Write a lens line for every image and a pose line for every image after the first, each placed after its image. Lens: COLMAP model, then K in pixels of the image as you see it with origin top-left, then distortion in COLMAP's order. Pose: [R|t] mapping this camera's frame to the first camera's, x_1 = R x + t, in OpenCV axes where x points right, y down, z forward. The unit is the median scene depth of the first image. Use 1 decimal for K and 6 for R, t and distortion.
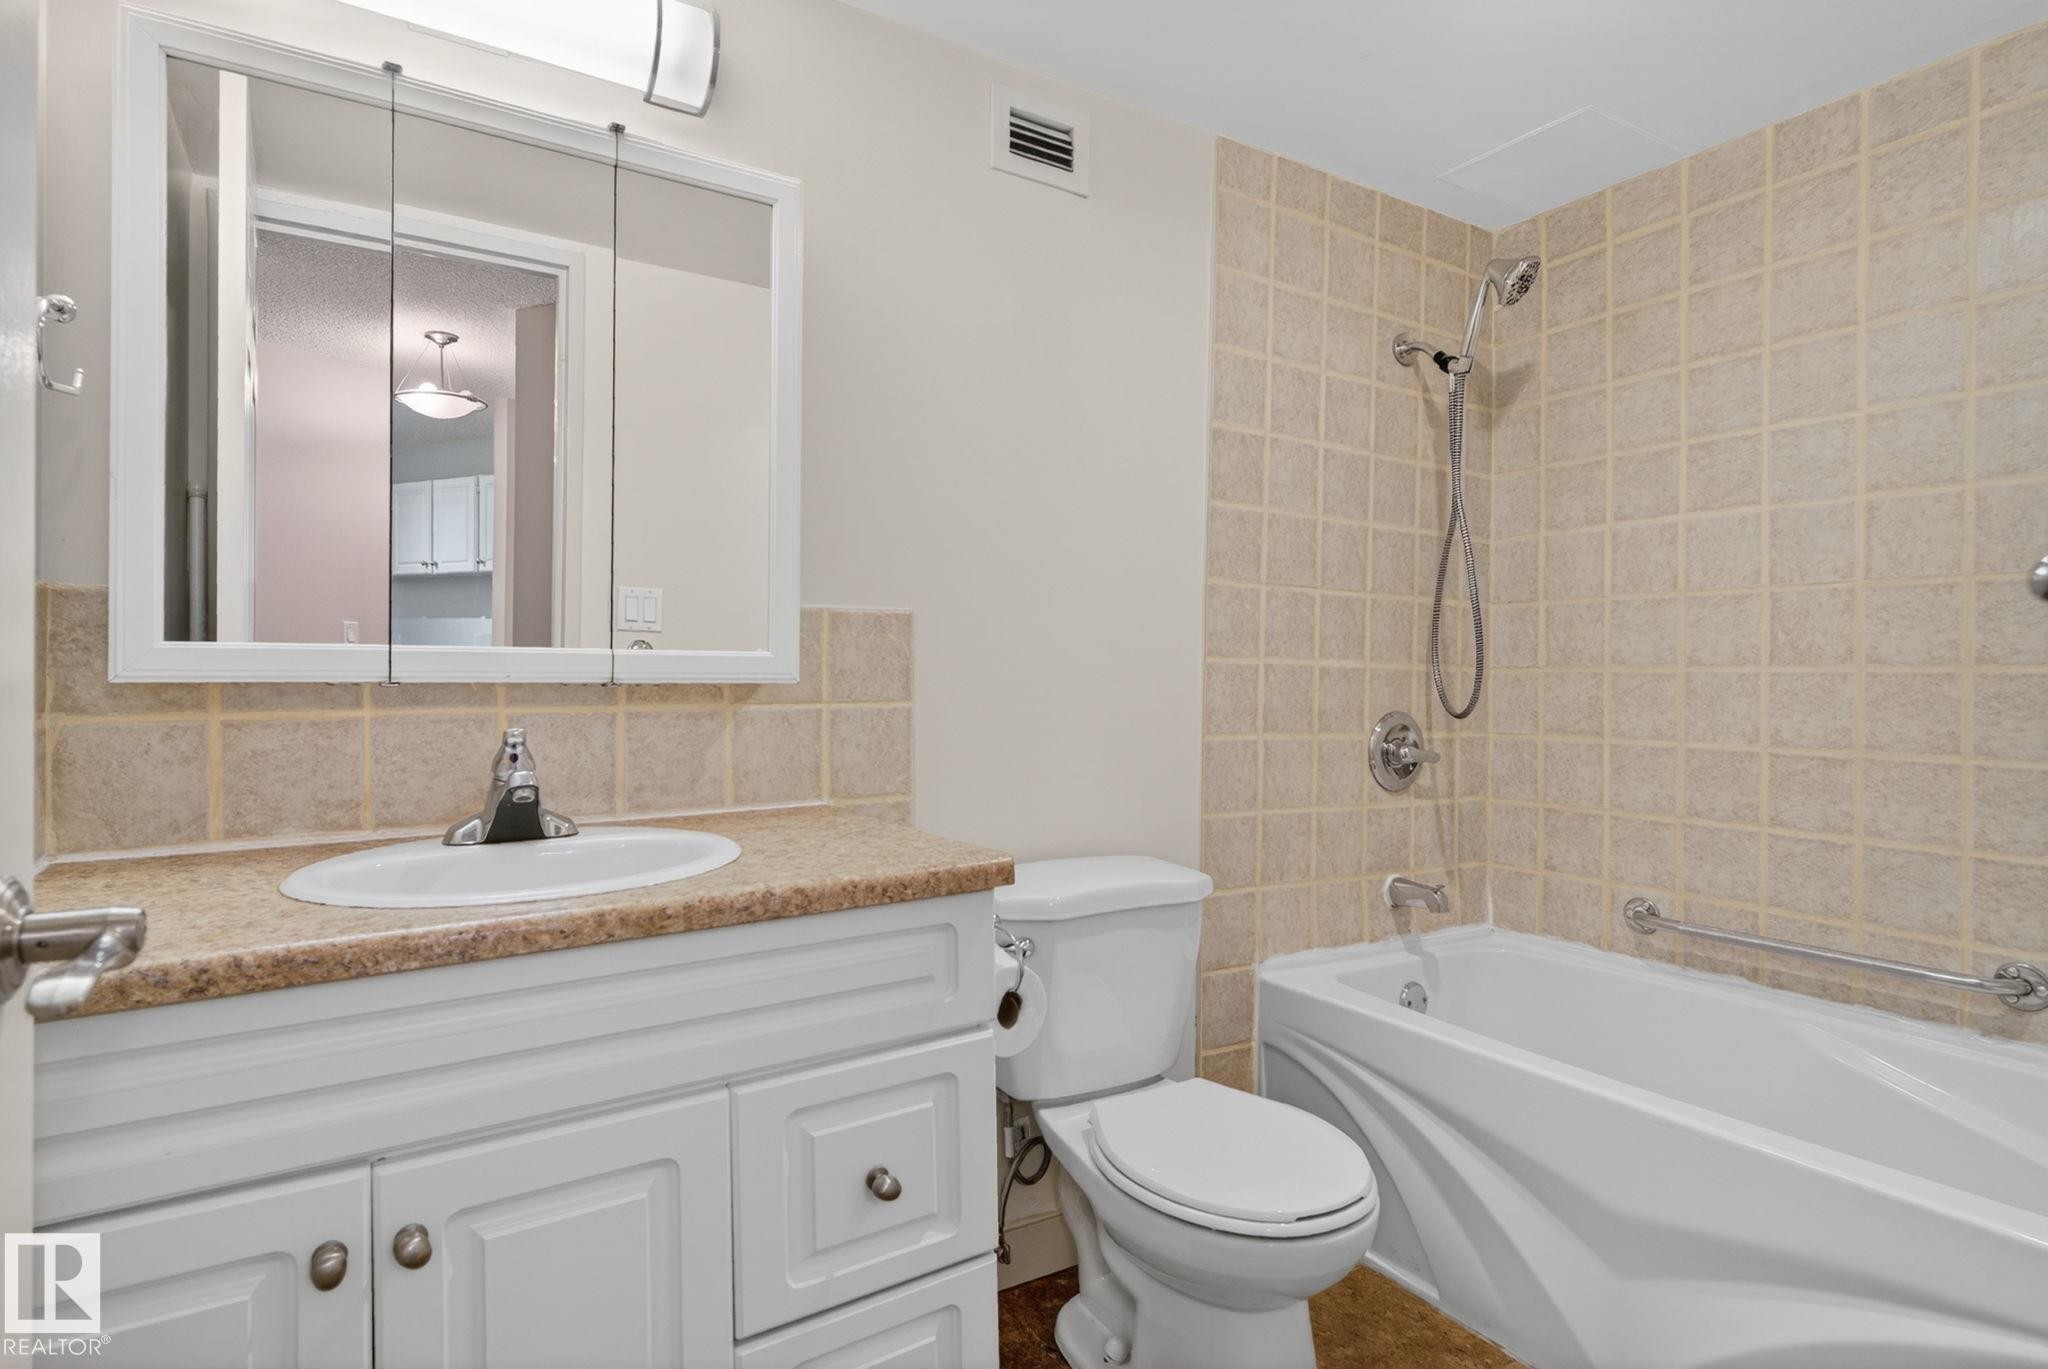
lens RADIAL K [[1051.2, 0, 1025.9], [0, 1051.2, 691.8], [0, 0, 1]] dist [-0.003866, 0.001594]
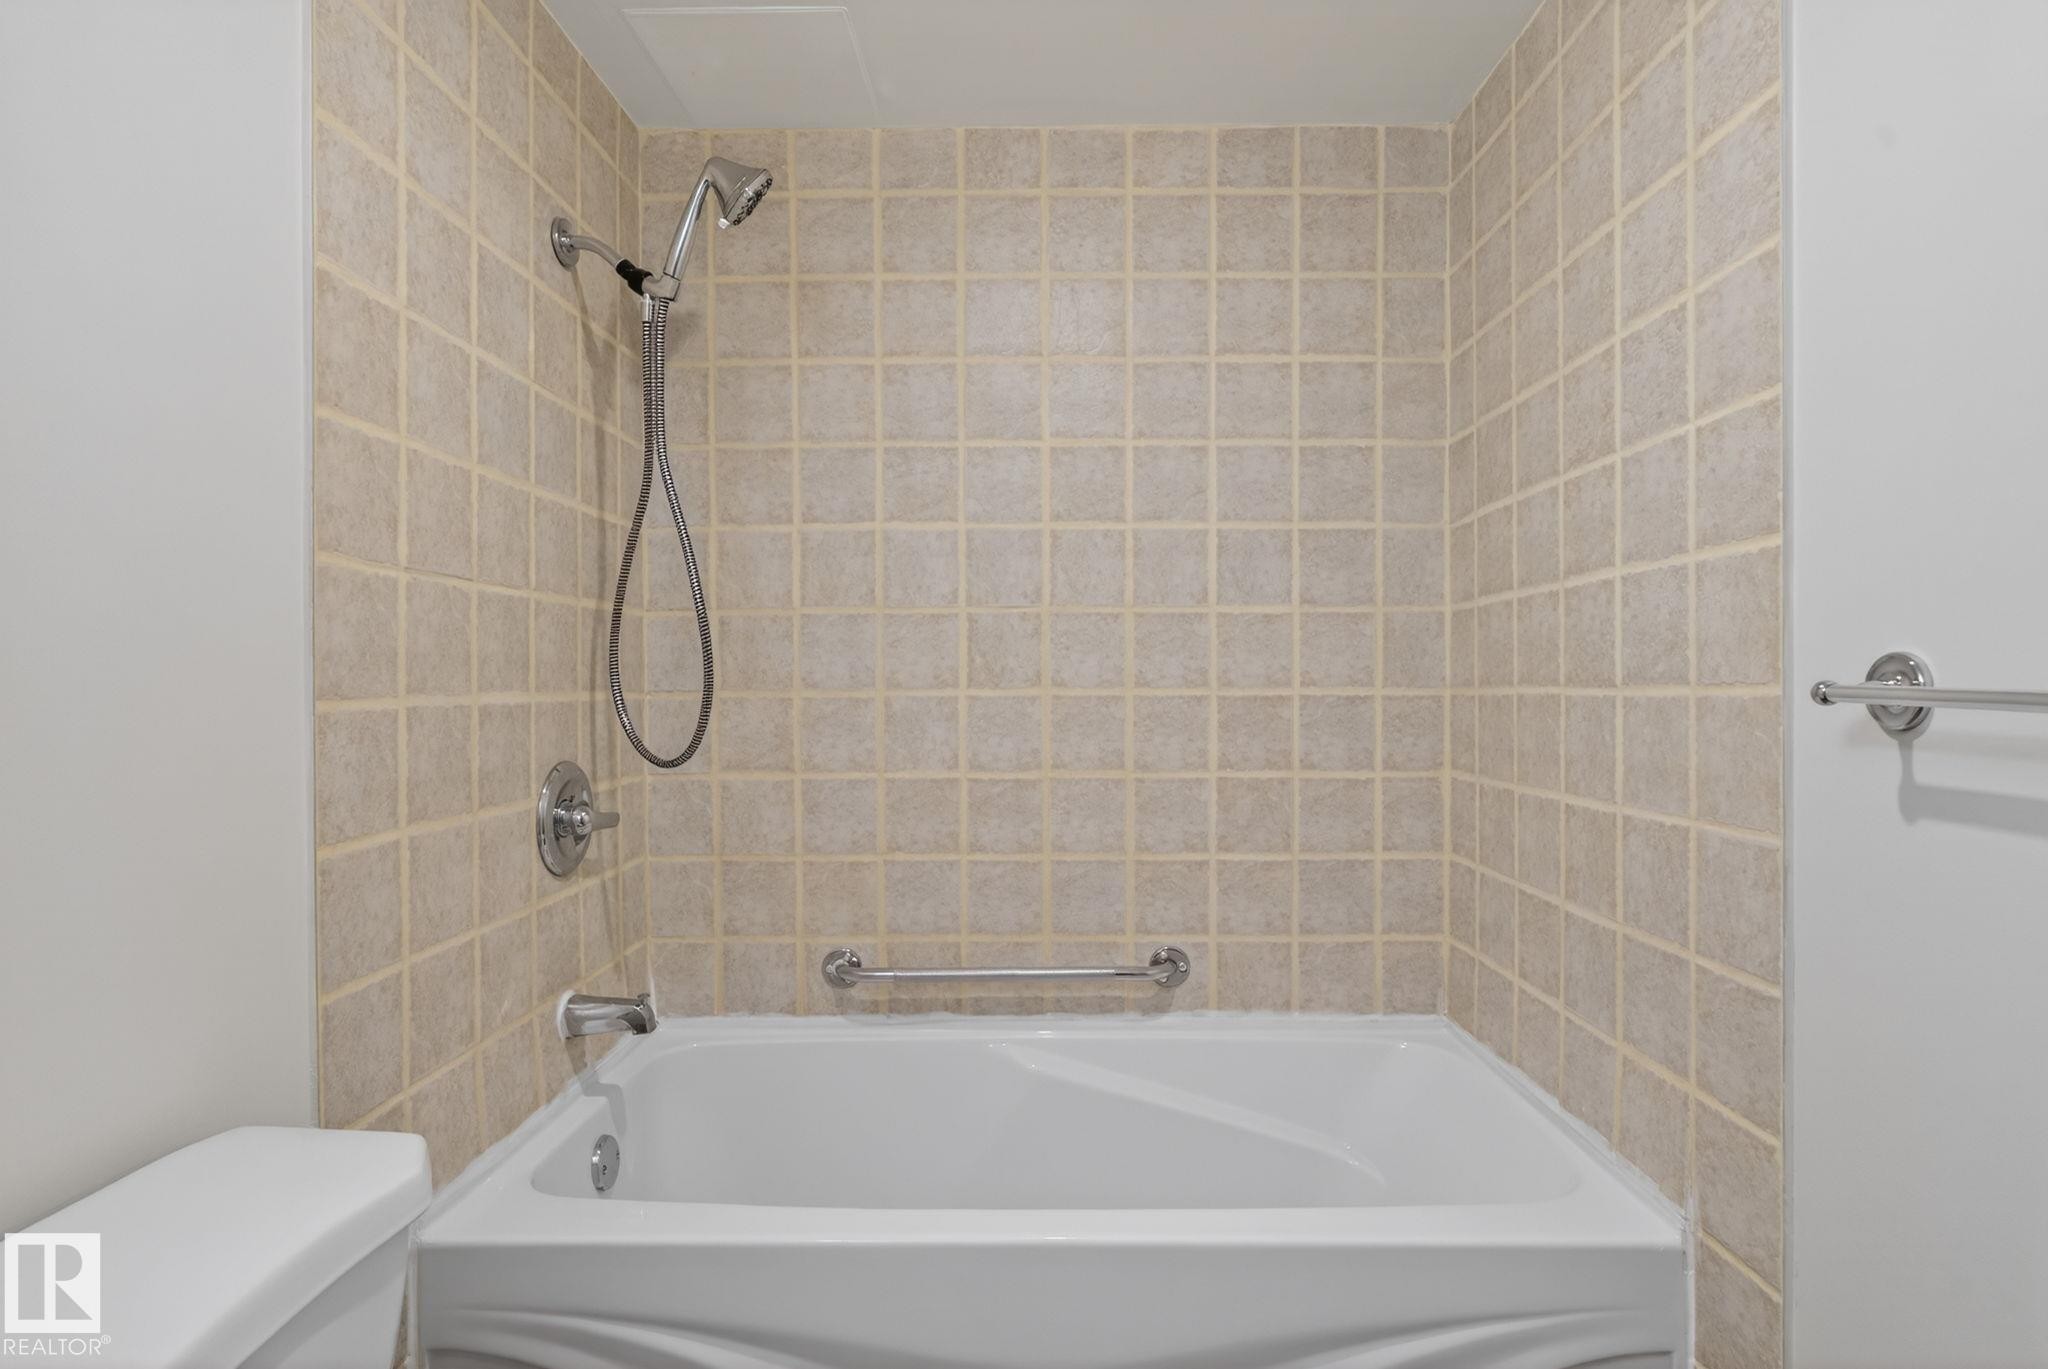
lens RADIAL K [[1051.2, 0, 1025.9], [0, 1051.2, 691.8], [0, 0, 1]] dist [-0.003866, 0.001594]
pose [[0.534691, -0.032566, 0.844420, -0.079203], [0.024165, 0.999438, 0.023243, -0.040083], [-0.844702, 0.007977, 0.535177, 0.399093]]
